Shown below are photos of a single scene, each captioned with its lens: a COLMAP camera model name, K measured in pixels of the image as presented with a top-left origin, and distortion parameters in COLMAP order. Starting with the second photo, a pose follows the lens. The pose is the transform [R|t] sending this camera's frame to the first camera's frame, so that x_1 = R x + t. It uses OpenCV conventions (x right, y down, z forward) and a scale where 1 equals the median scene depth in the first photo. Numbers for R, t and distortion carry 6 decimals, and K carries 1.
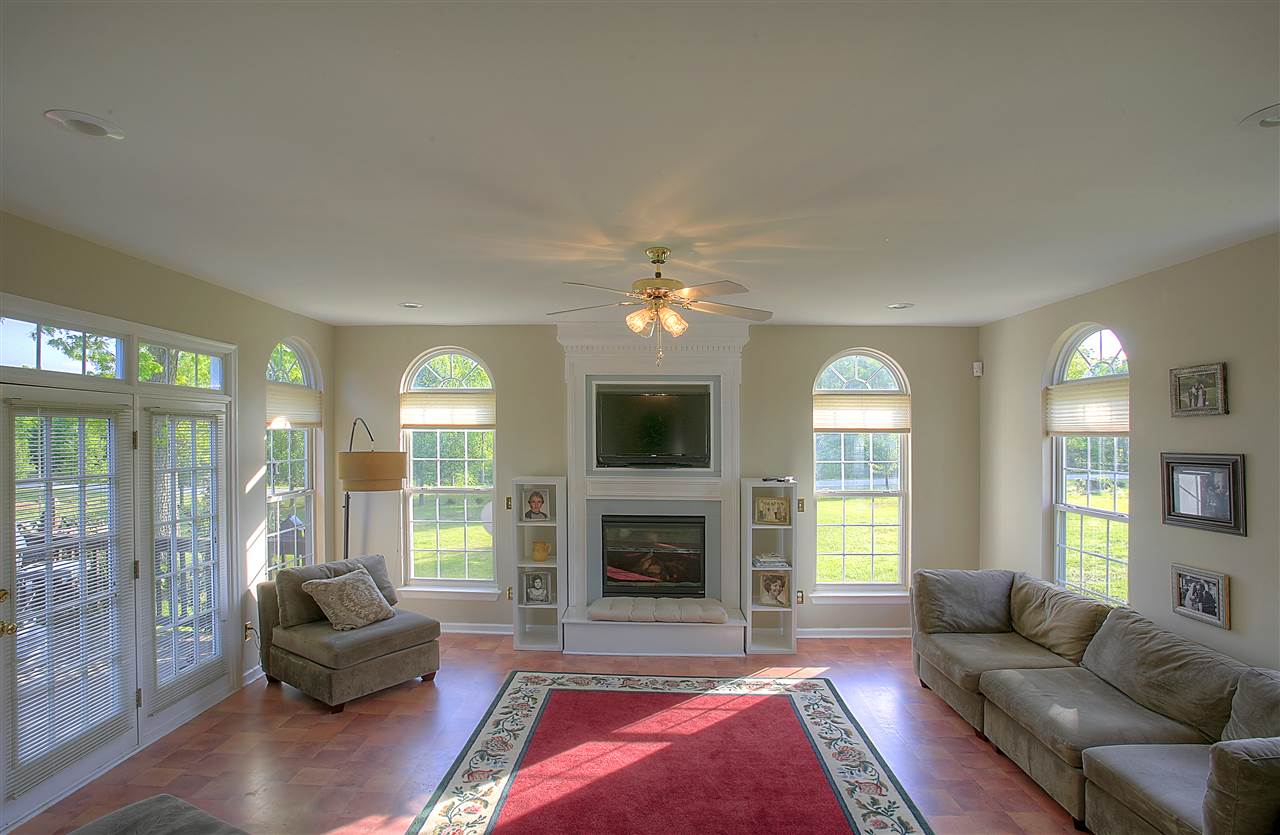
lens RADIAL K [[647.6, 0, 634.7], [0, 647.6, 420.4], [0, 0, 1]] dist [-0.048302, 0.001968]
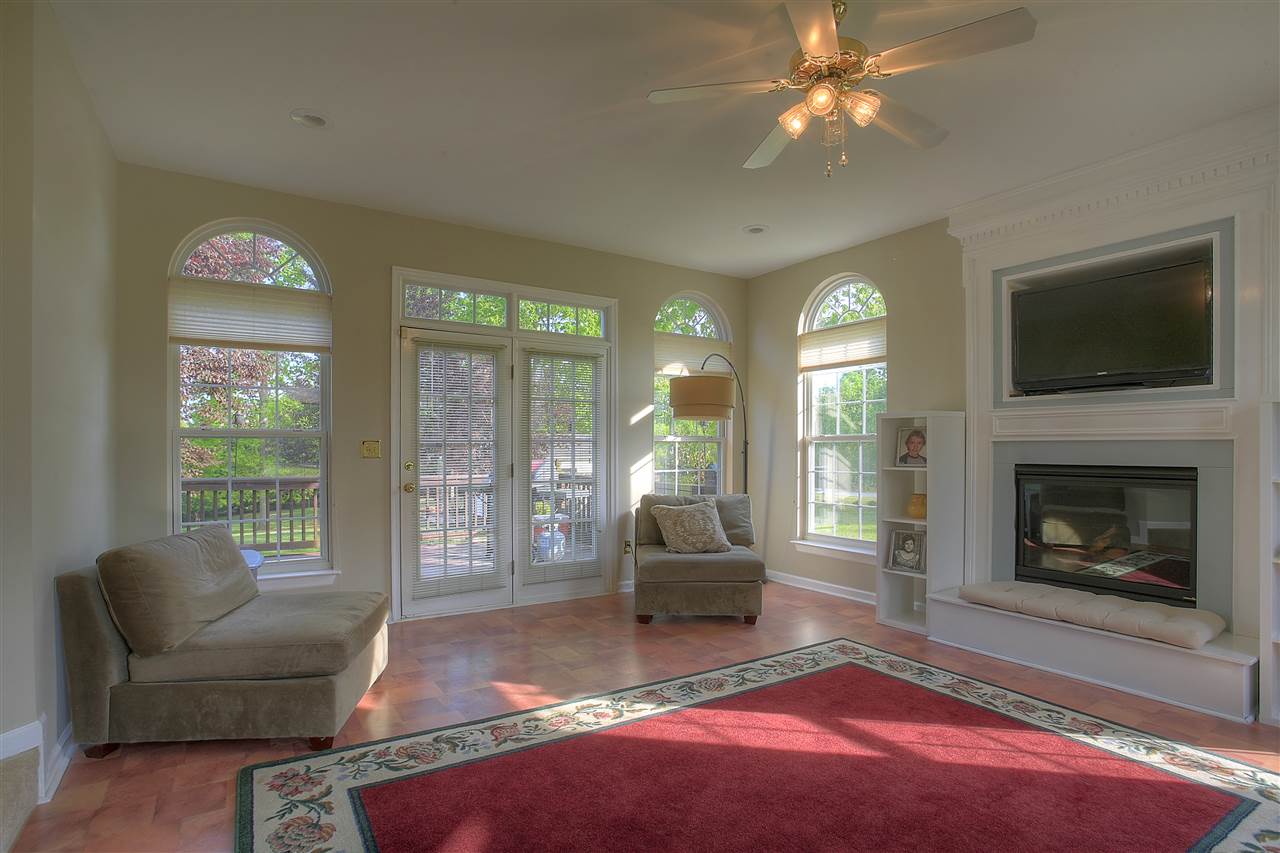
lens RADIAL K [[649.7, 0, 638.5], [0, 649.7, 439.3], [0, 0, 1]] dist [-0.032715, 0.006834]
pose [[0.566218, -0.019716, -0.824019, 0.370760], [0.021275, 0.999730, -0.009301, 0.149418], [0.823981, -0.012265, 0.566485, 0.346593]]
